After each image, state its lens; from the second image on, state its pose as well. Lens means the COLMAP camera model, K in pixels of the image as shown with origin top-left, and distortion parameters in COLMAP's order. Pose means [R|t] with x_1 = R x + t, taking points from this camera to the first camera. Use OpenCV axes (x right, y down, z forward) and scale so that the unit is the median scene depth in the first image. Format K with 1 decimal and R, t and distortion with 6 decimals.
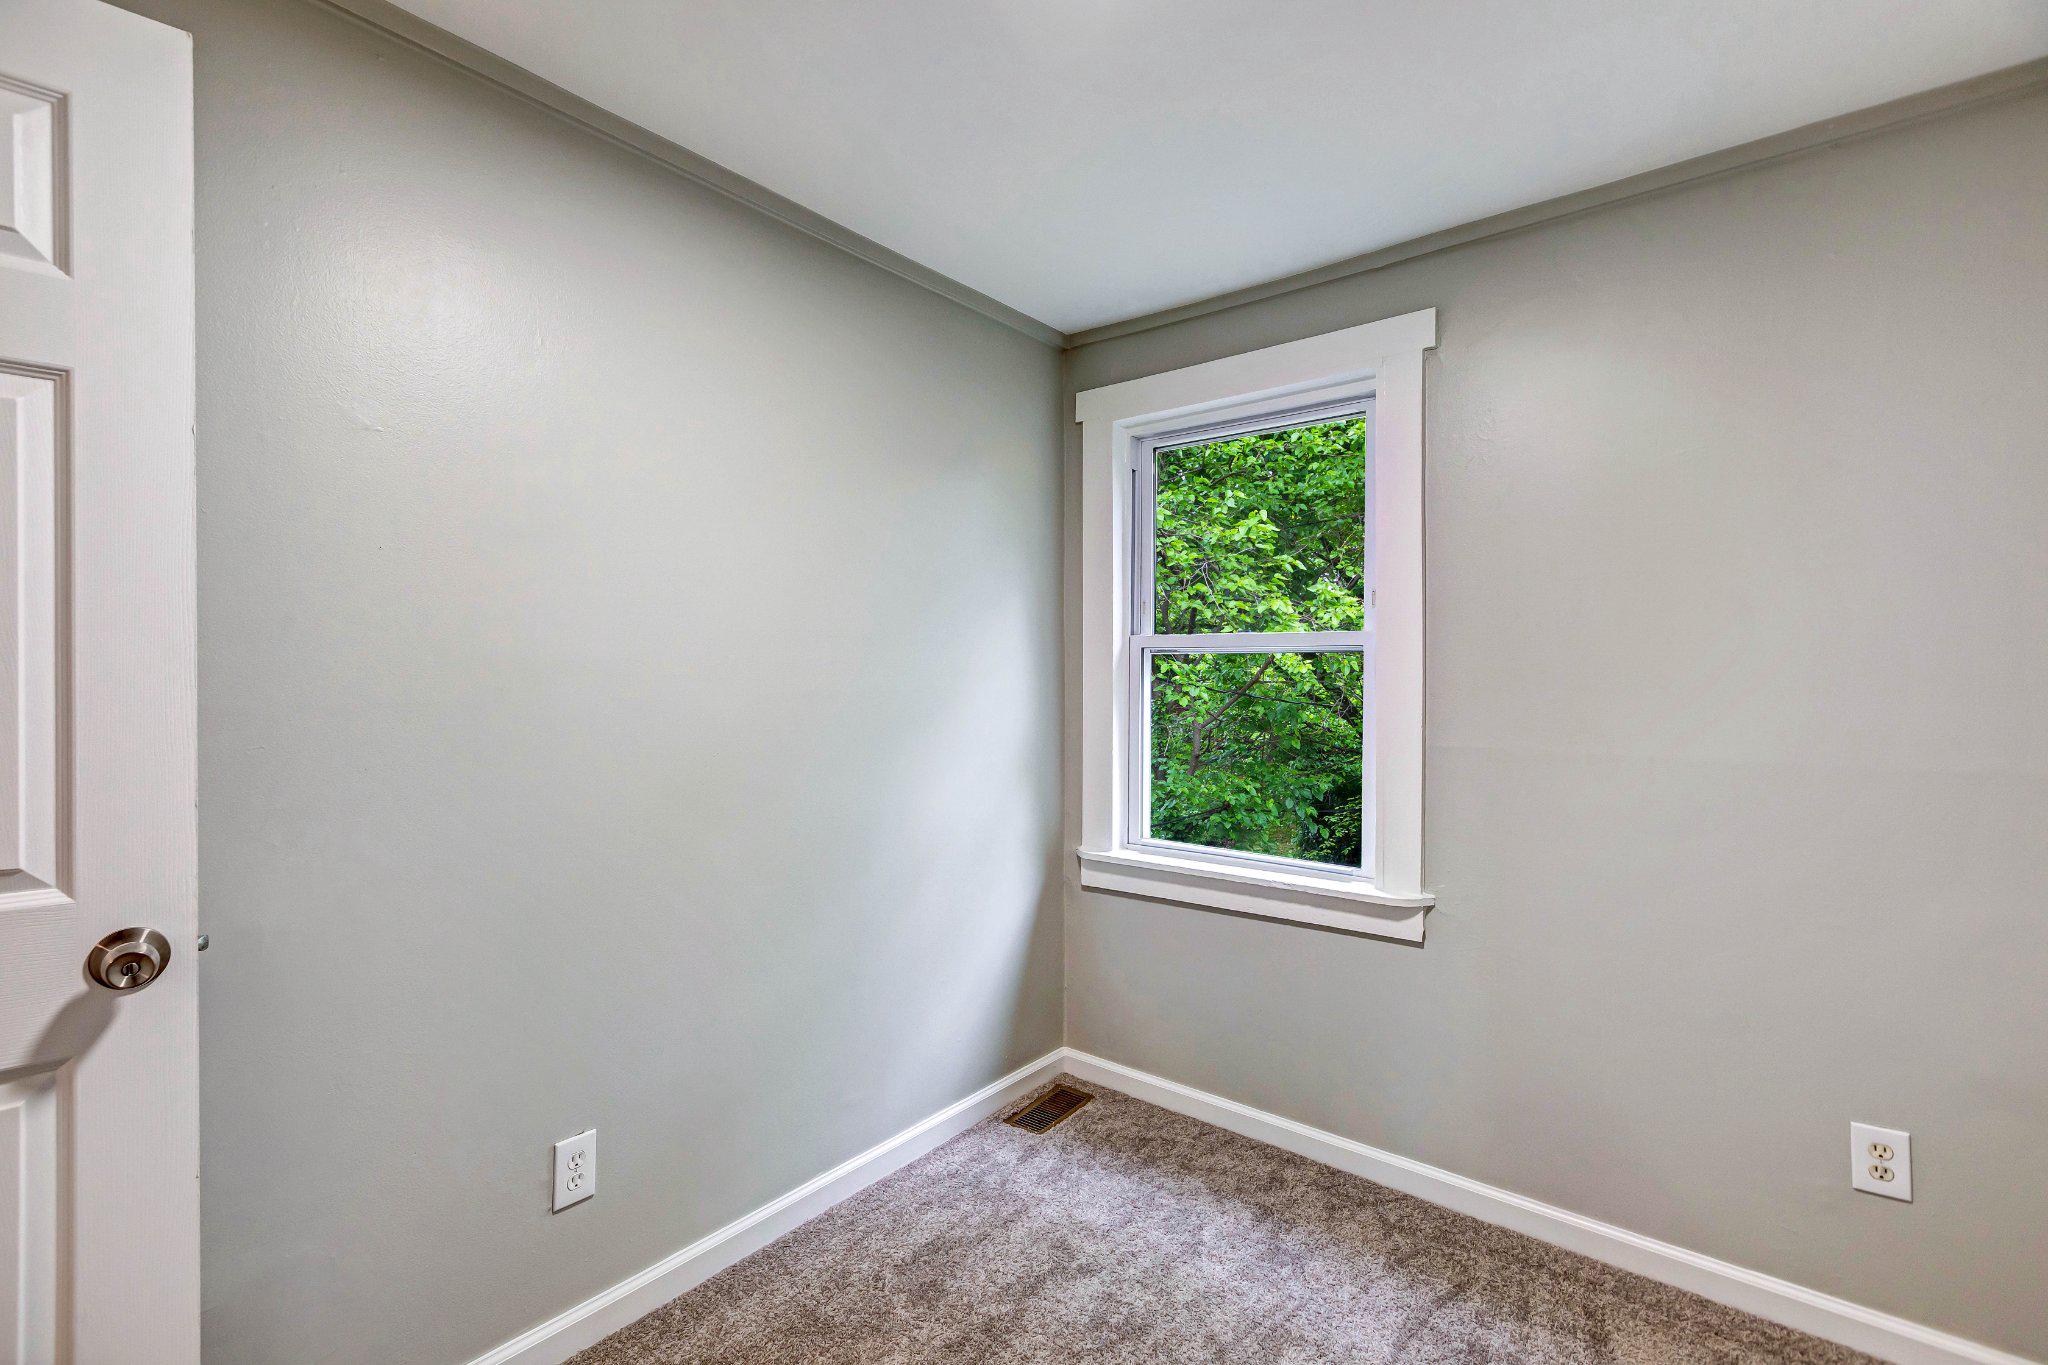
lens RADIAL K [[927.2, 0, 994.9], [0, 927.2, 672.4], [0, 0, 1]] dist [0.002867, -0.000573]
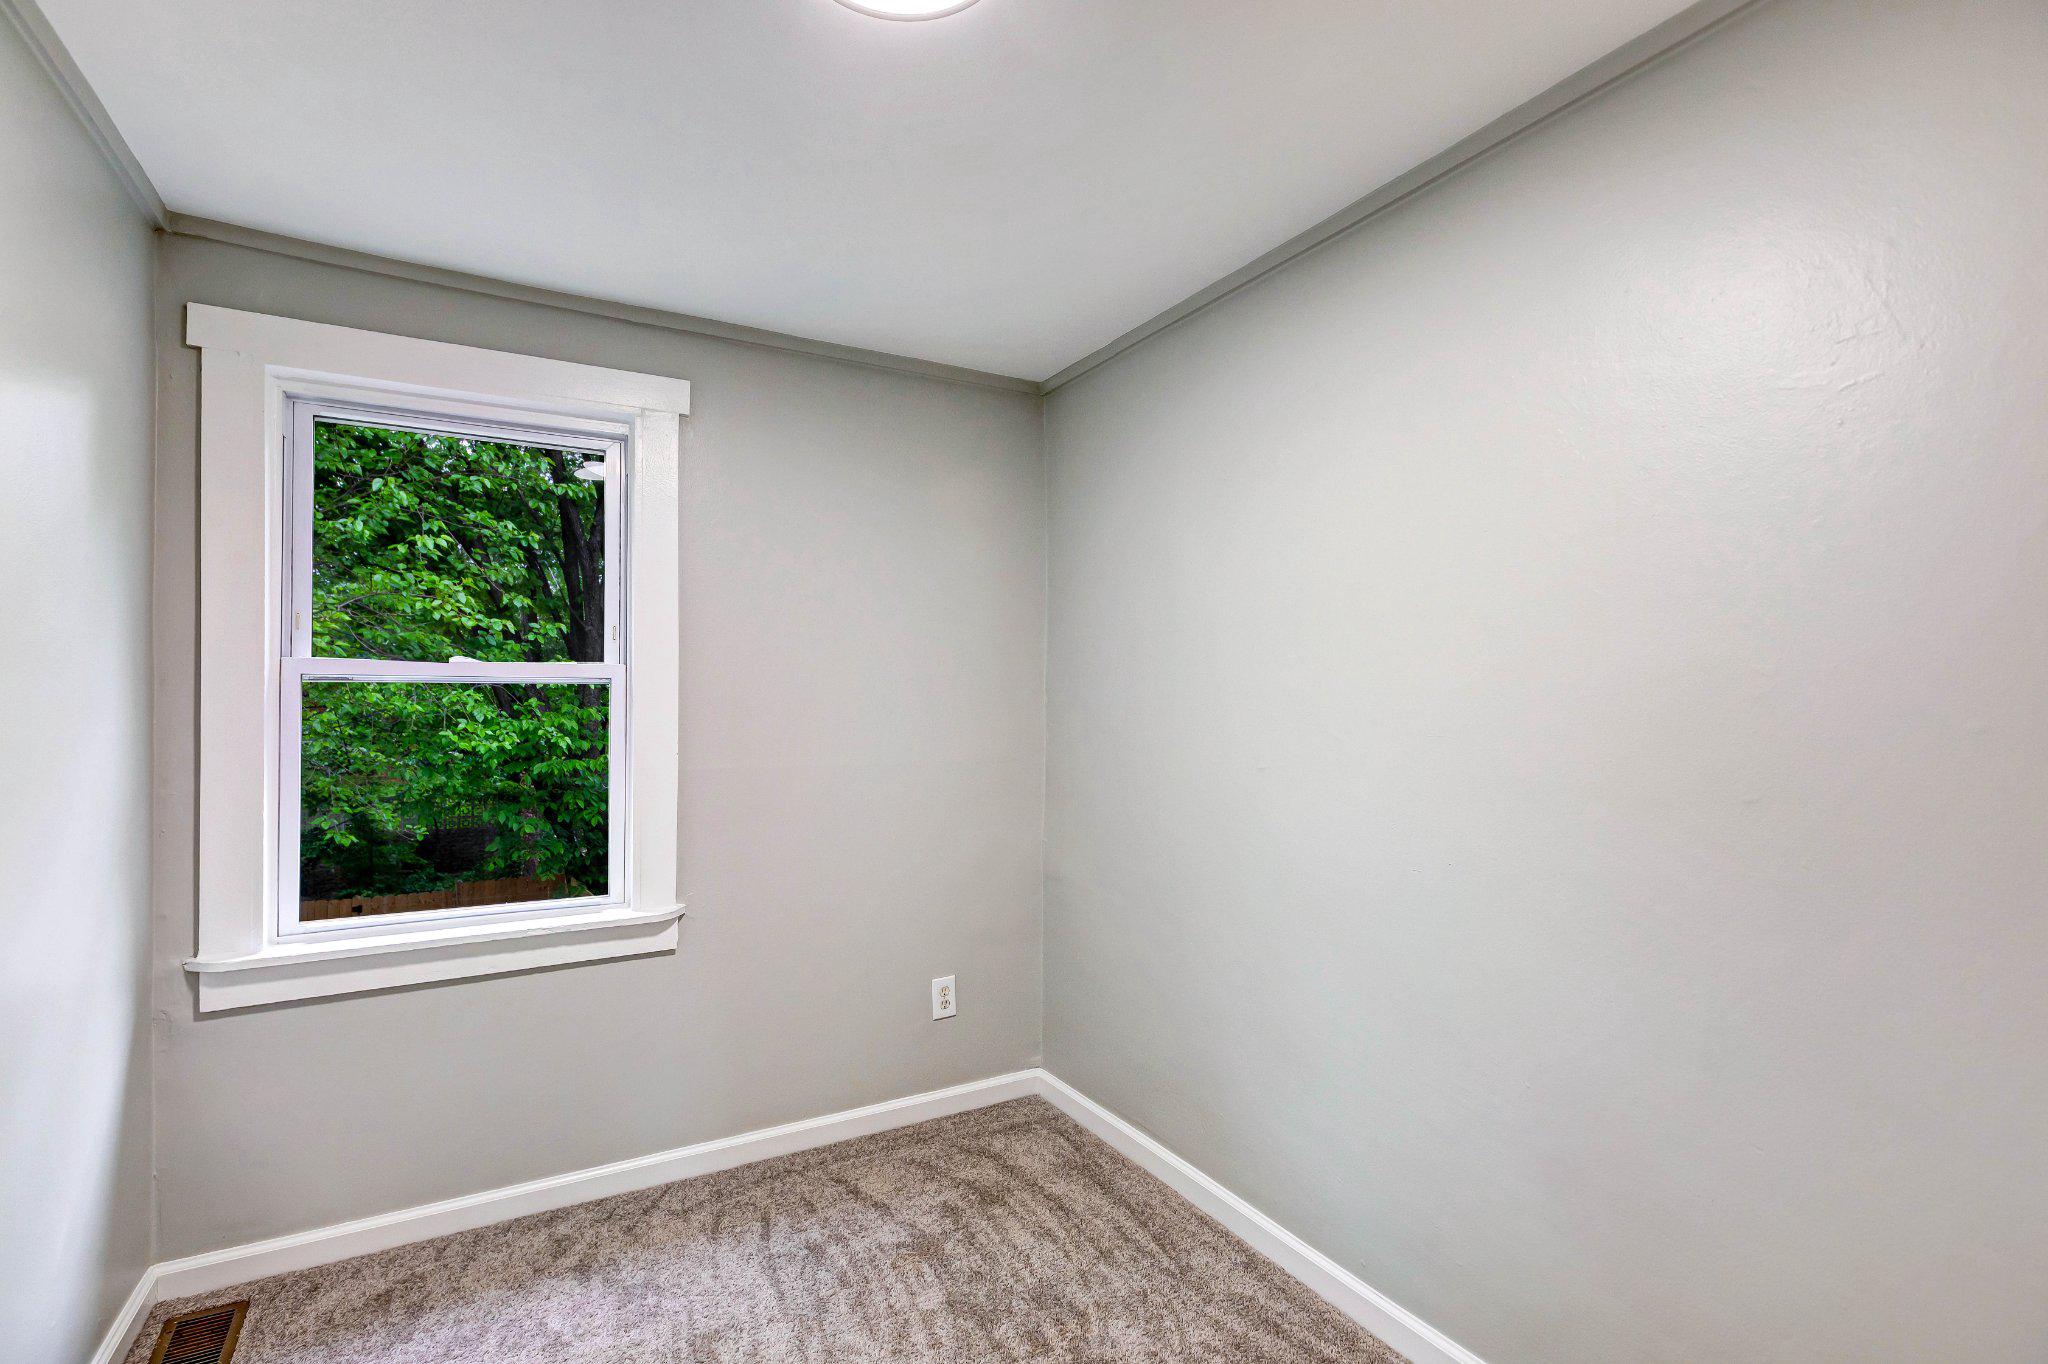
lens RADIAL K [[912.2, 0, 988.2], [0, 912.2, 692.5], [0, 0, 1]] dist [0.003240, 0.000017]
pose [[0.365910, 0.005135, 0.930636, -0.399769], [0.001364, 0.999981, -0.006054, -0.007037], [-0.930649, 0.003485, 0.365896, 0.242892]]
